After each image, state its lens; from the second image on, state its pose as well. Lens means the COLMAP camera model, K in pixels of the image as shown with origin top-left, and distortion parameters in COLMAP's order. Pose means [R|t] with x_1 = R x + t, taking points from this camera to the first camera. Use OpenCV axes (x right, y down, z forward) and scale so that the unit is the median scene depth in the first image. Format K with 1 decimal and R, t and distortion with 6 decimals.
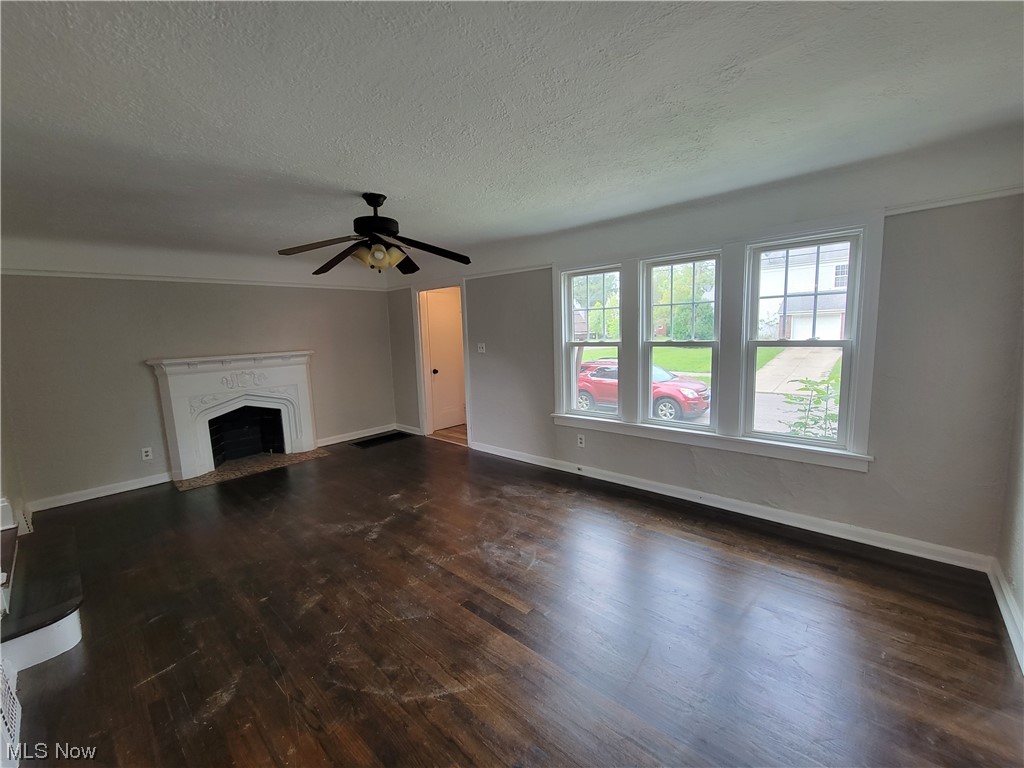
lens RADIAL K [[420.5, 0, 508.3], [0, 420.5, 388.0], [0, 0, 1]] dist [0.000502, -0.000554]
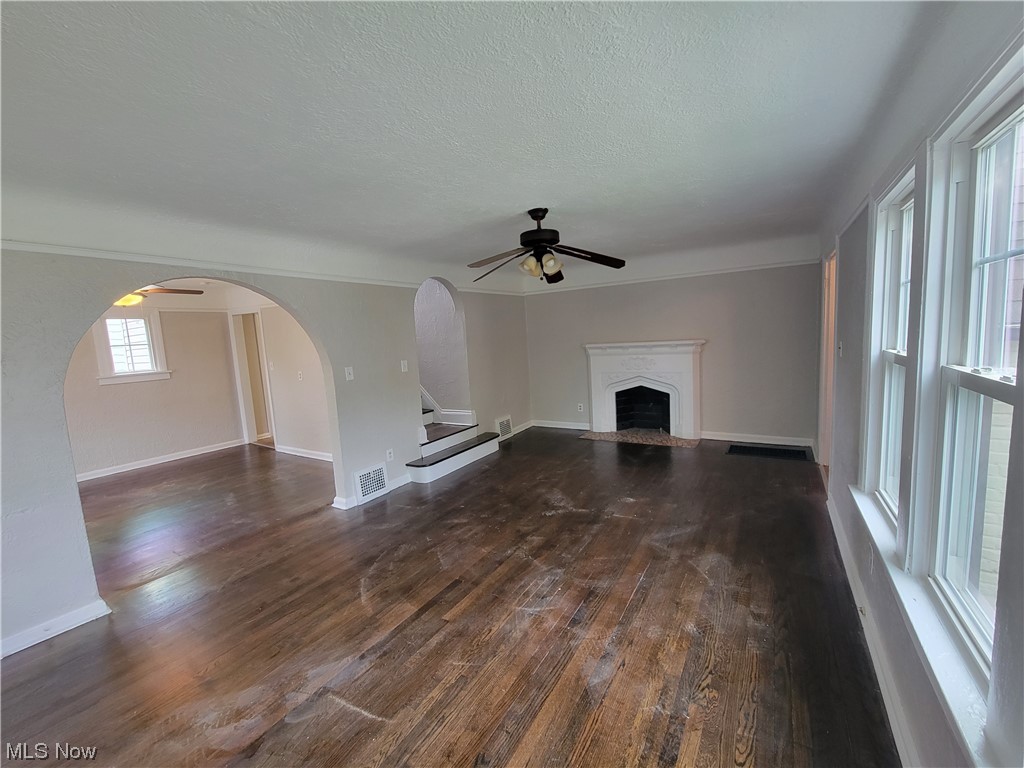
lens RADIAL K [[420.5, 0, 516.5], [0, 420.5, 382.4], [0, 0, 1]] dist [0.000502, -0.000554]
pose [[0.192739, 0.137261, -0.971602, 0.595969], [-0.088549, 0.988561, 0.122092, -0.105146], [0.977247, 0.062502, 0.202689, 0.556075]]
